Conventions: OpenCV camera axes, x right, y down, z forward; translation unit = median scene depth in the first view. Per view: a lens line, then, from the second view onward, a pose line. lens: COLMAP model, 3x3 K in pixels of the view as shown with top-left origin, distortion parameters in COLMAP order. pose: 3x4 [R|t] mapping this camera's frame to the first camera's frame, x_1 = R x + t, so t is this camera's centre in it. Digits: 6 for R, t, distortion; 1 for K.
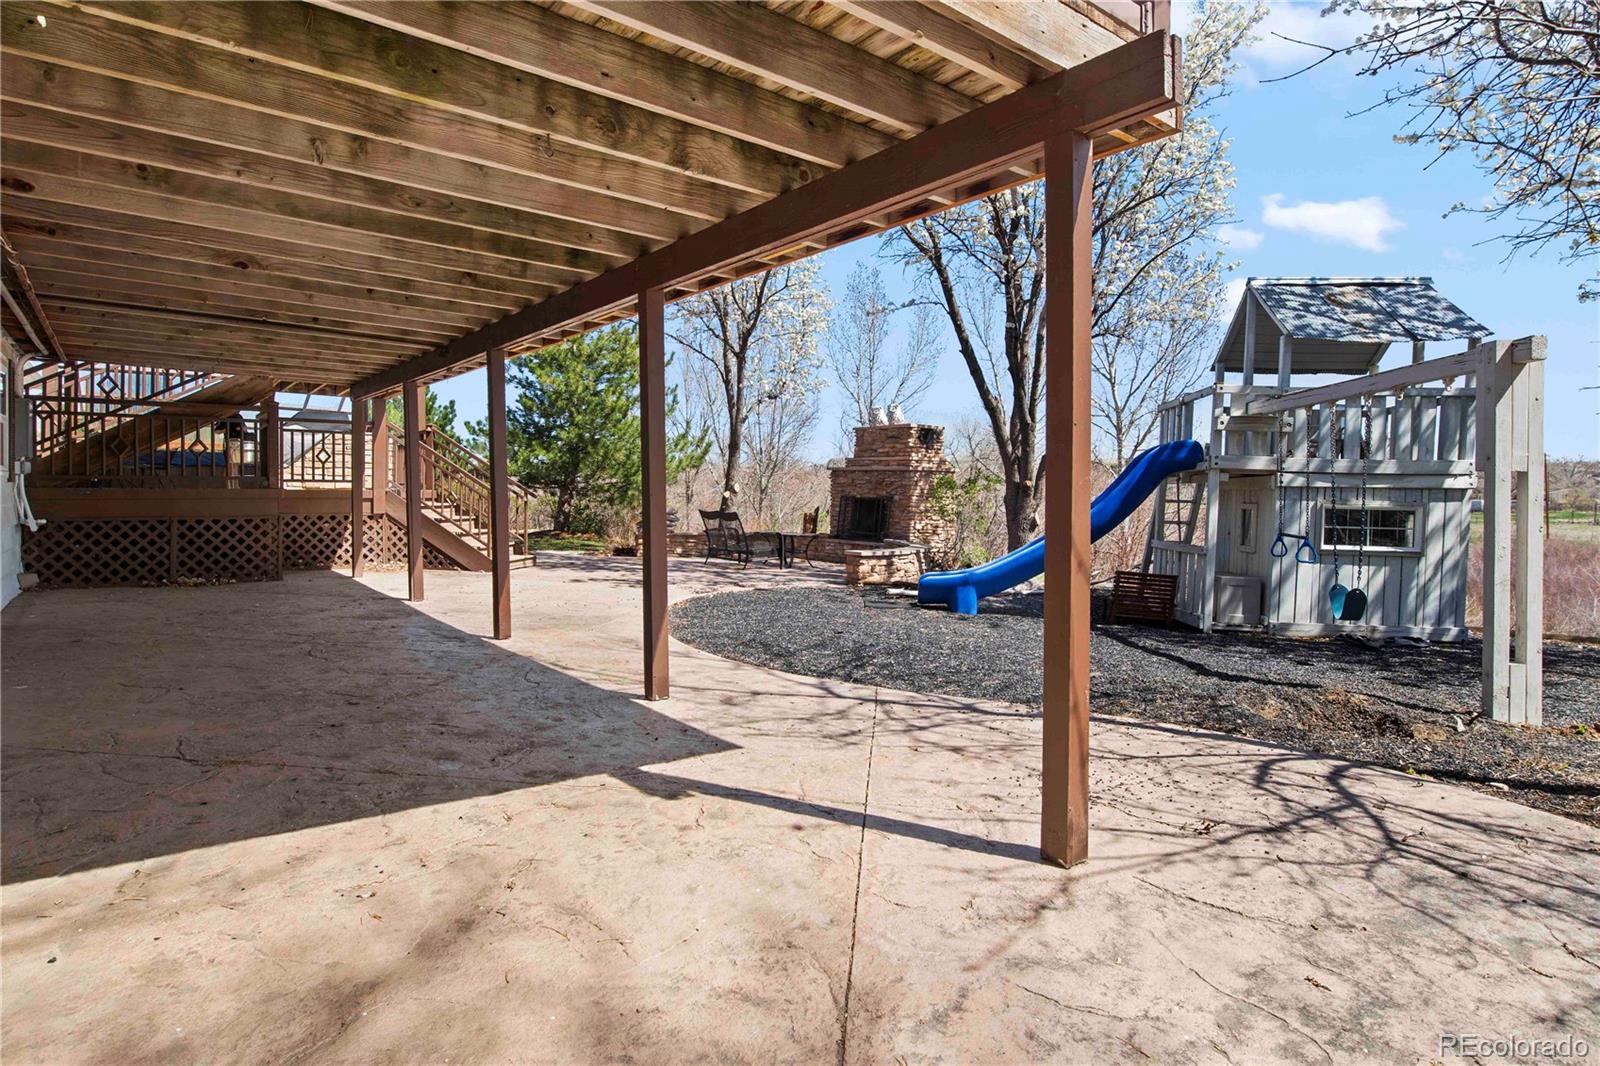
lens RADIAL K [[844.4, 0, 788.9], [0, 844.4, 460.3], [0, 0, 1]] dist [0.001532, -0.001970]
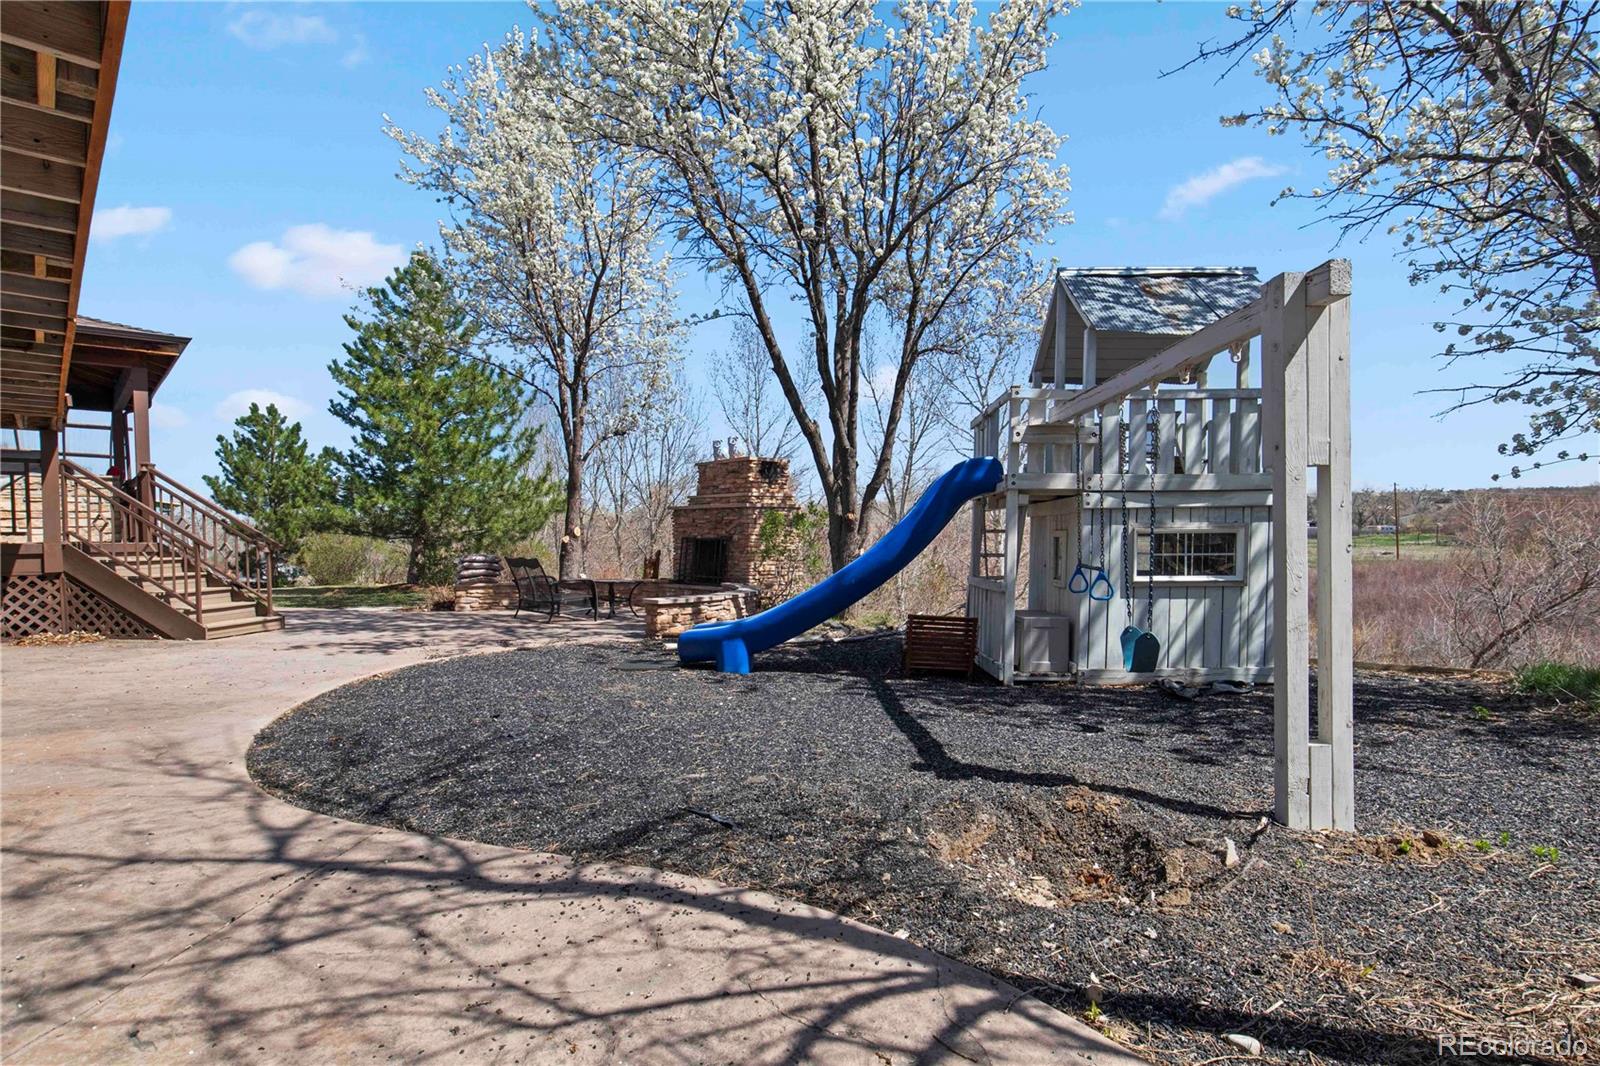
lens RADIAL K [[820.5, 0, 797.3], [0, 820.5, 516.8], [0, 0, 1]] dist [-0.001817, -0.001337]
pose [[0.994678, -0.024652, 0.100042, 0.207853], [0.023213, 0.999610, 0.015522, 0.019385], [-0.100386, -0.013117, 0.994862, 0.210040]]
